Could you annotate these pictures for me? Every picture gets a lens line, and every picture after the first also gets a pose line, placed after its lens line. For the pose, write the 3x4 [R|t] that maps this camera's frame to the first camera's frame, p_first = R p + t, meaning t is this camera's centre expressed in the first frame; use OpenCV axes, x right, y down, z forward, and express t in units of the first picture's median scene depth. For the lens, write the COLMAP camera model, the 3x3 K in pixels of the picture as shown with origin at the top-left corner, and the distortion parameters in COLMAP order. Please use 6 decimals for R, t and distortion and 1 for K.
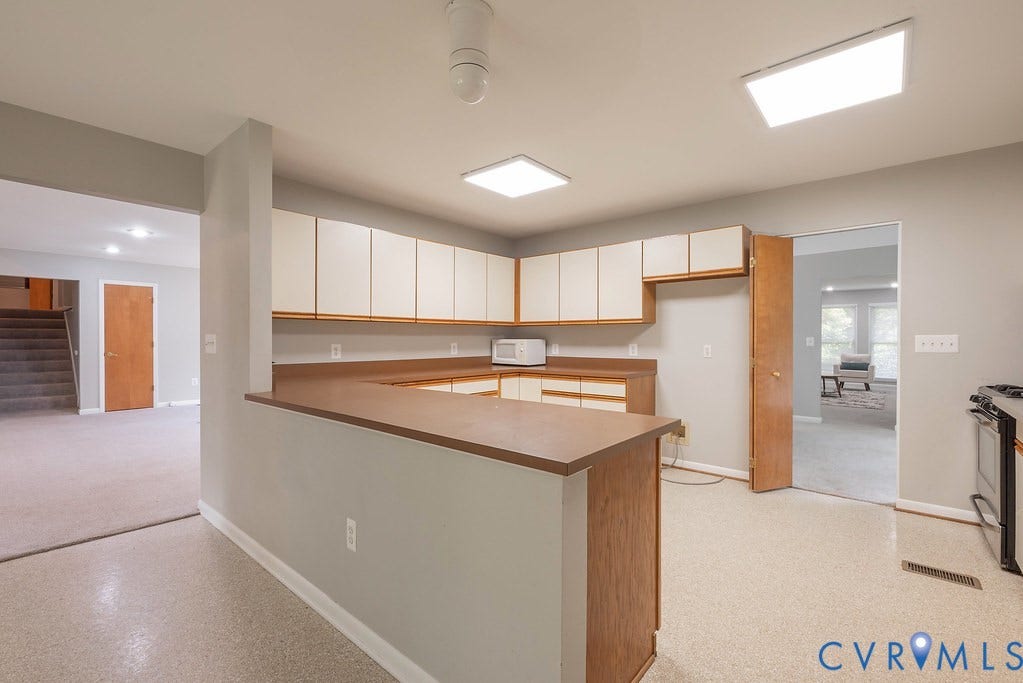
lens RADIAL K [[455.5, 0, 510.8], [0, 455.5, 333.4], [0, 0, 1]] dist [-0.001002, 0.000610]
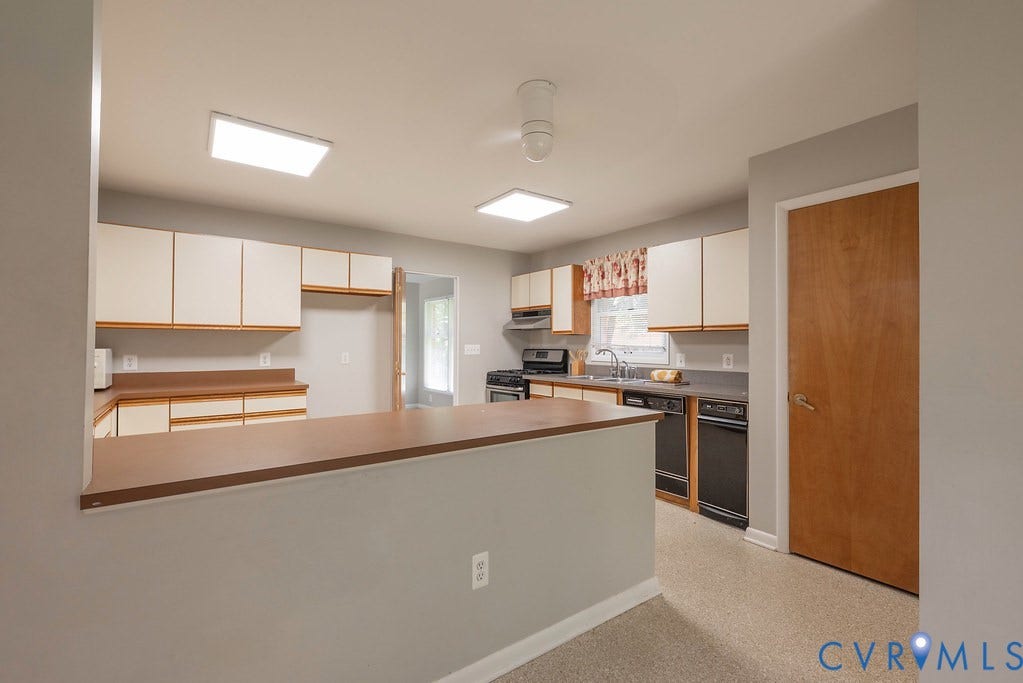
lens RADIAL K [[455.5, 0, 506.5], [0, 455.5, 343.5], [0, 0, 1]] dist [-0.001002, 0.000610]
pose [[0.230166, 0.001708, 0.973150, -0.573714], [-0.013702, 0.999905, 0.001485, -0.004607], [-0.973055, -0.013676, 0.230168, 0.351752]]
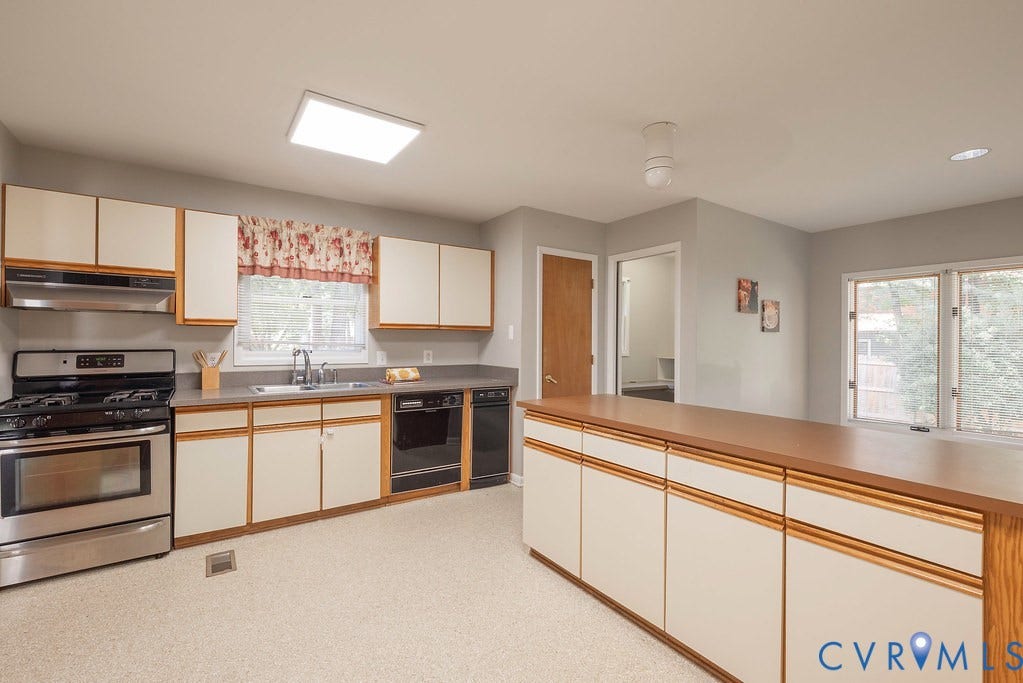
lens RADIAL K [[455.5, 0, 518.1], [0, 455.5, 338.6], [0, 0, 1]] dist [-0.001002, 0.000610]
pose [[-0.973422, -0.006805, 0.228918, -0.002238], [-0.010403, 0.999841, -0.014511, -0.001587], [-0.228783, -0.016507, -0.973338, 1.099401]]
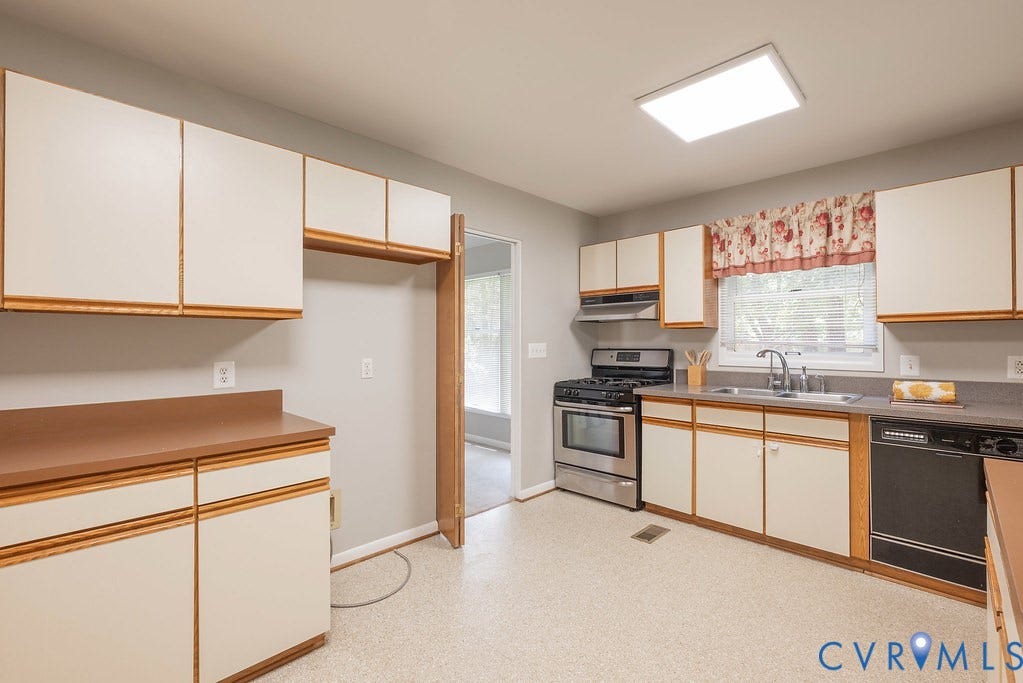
lens RADIAL K [[455.5, 0, 506.9], [0, 455.5, 340.0], [0, 0, 1]] dist [-0.001002, 0.000610]
pose [[0.062676, 0.003136, 0.998029, -0.201138], [-0.009195, 0.999954, -0.002564, -0.001088], [-0.997992, -0.009016, 0.062702, 0.760926]]
